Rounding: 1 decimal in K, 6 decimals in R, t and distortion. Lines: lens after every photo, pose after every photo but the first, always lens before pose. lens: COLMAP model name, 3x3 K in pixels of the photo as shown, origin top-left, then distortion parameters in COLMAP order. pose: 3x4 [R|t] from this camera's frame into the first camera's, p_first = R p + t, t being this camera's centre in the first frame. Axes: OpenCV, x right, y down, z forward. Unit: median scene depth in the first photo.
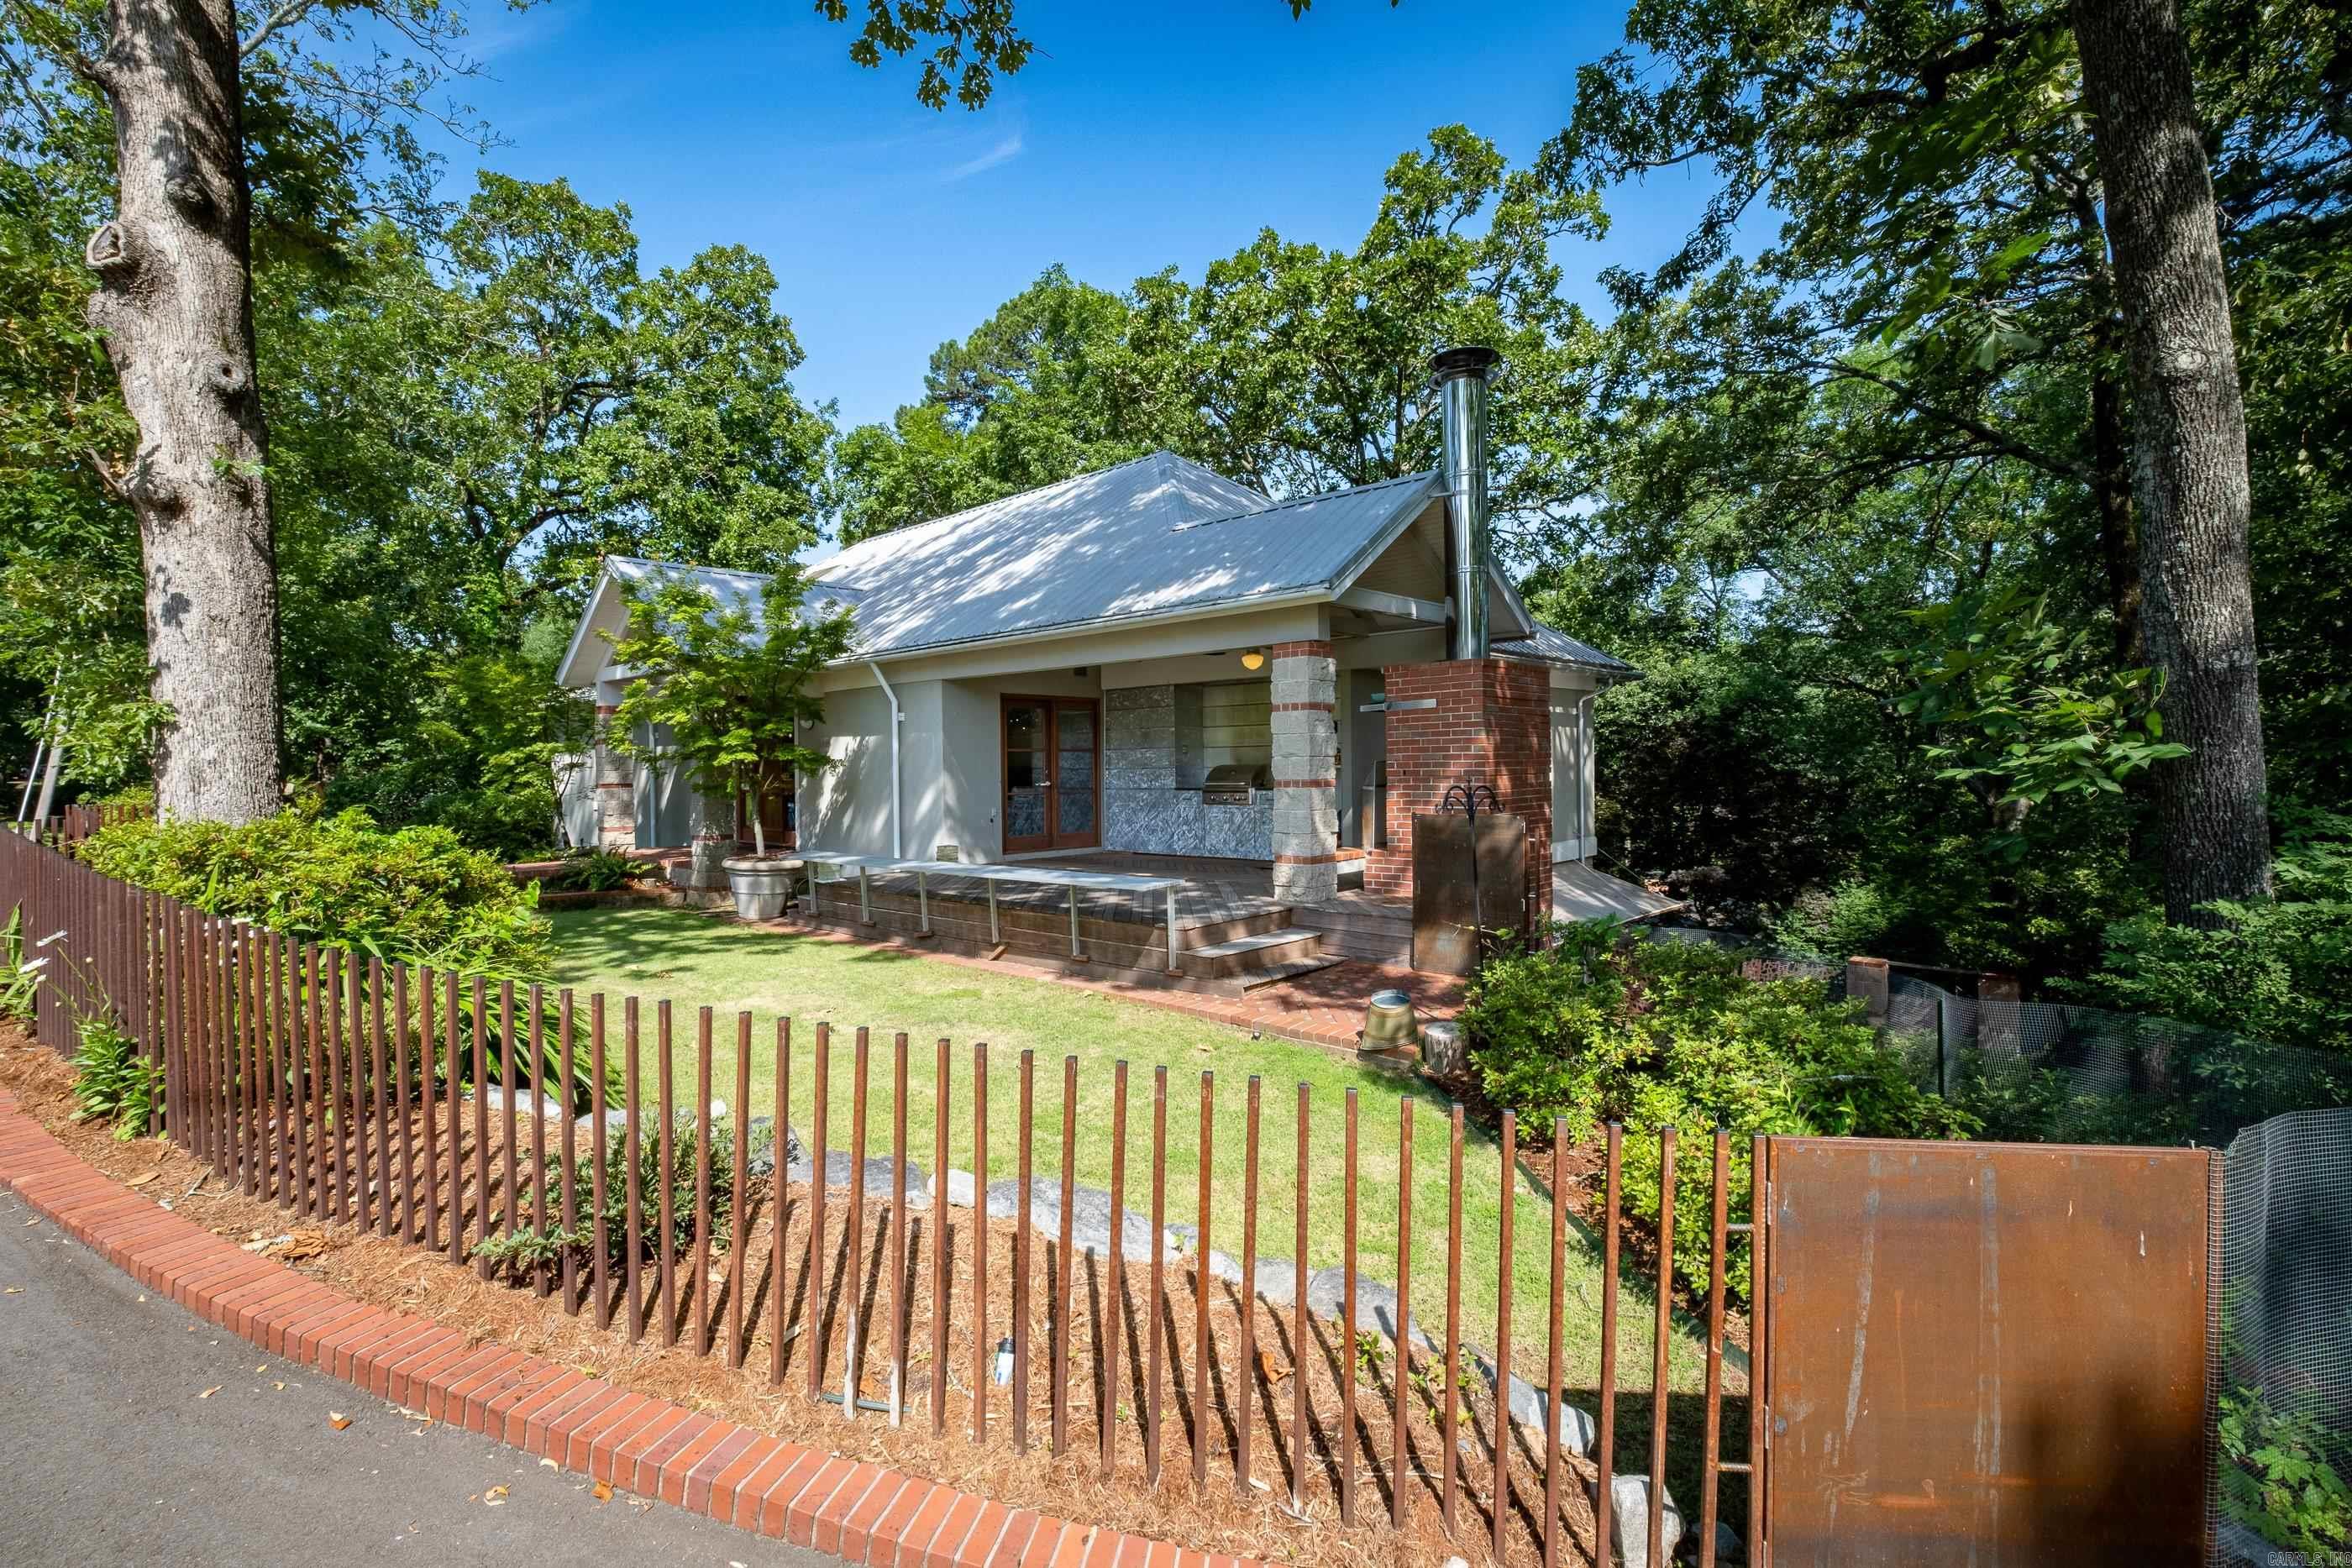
lens RADIAL K [[1055.6, 0, 1190.1], [0, 1055.6, 784.4], [0, 0, 1]] dist [-0.000657, 0.000526]
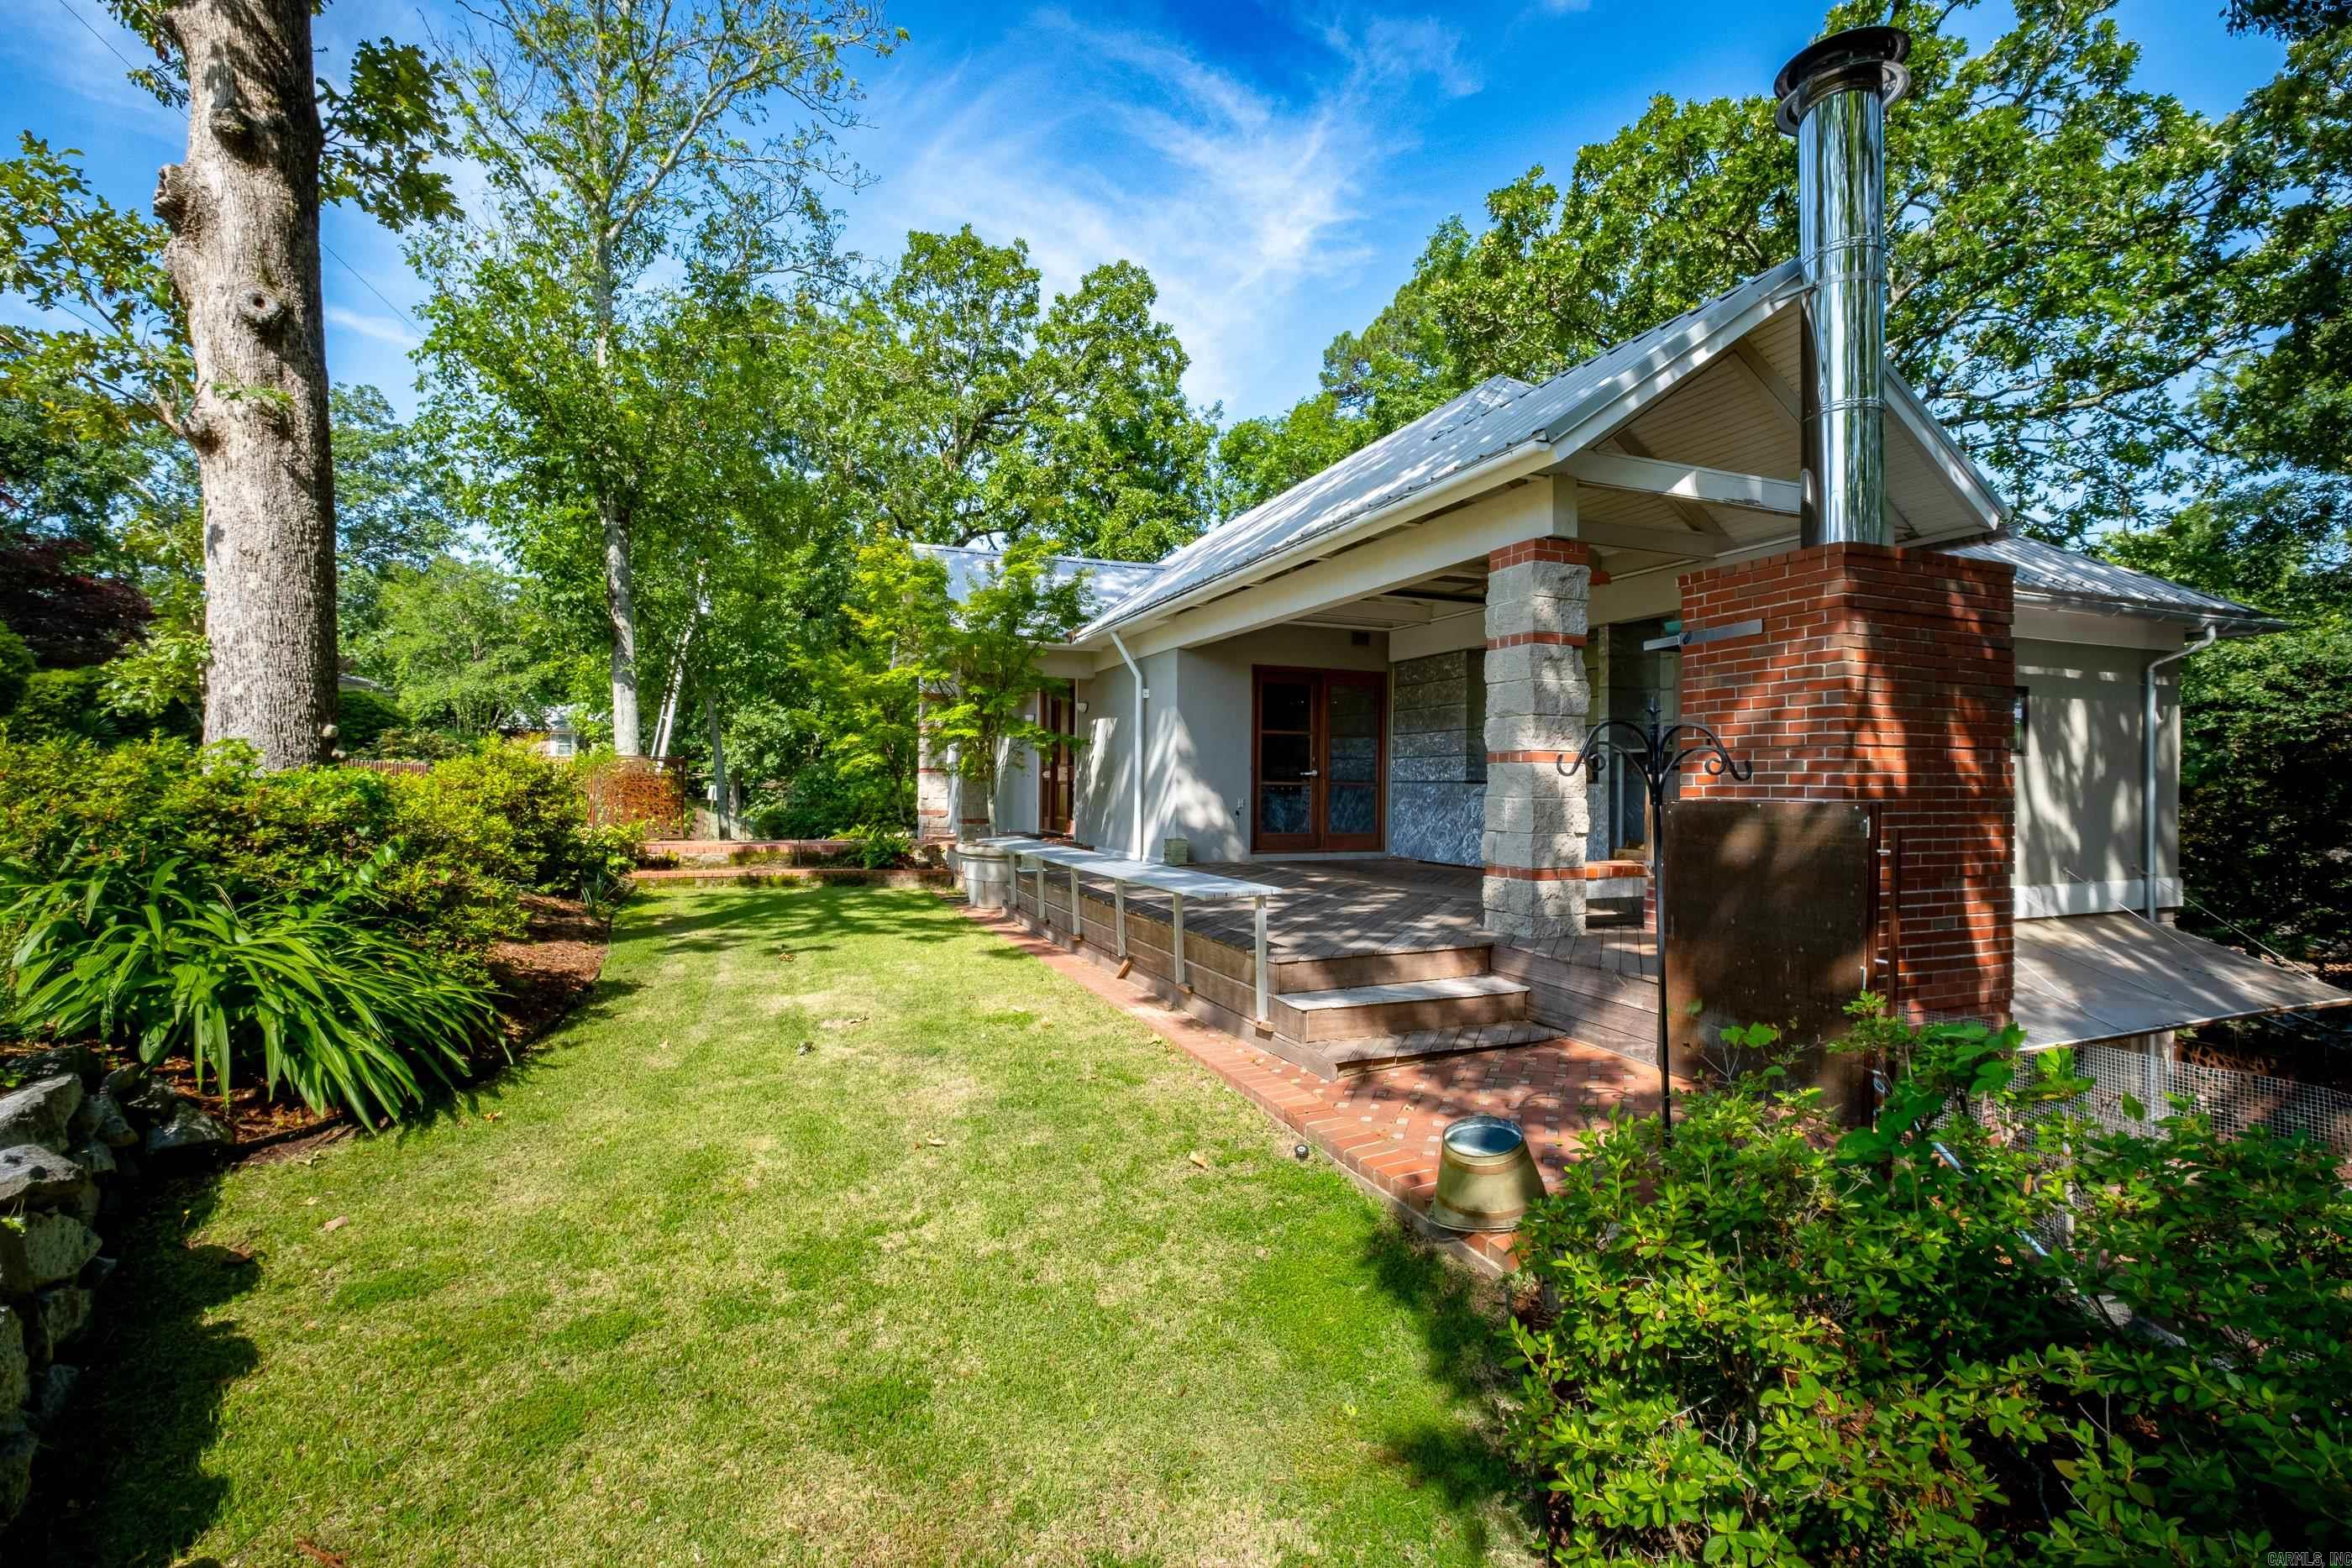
lens RADIAL K [[1055.6, 0, 1163.3], [0, 1055.6, 779.2], [0, 0, 1]] dist [-0.000657, 0.000526]
pose [[0.908380, 0.018832, -0.417722, 0.078957], [-0.025943, 0.999599, -0.011351, 0.012613], [0.417340, 0.021148, 0.908504, 0.135136]]
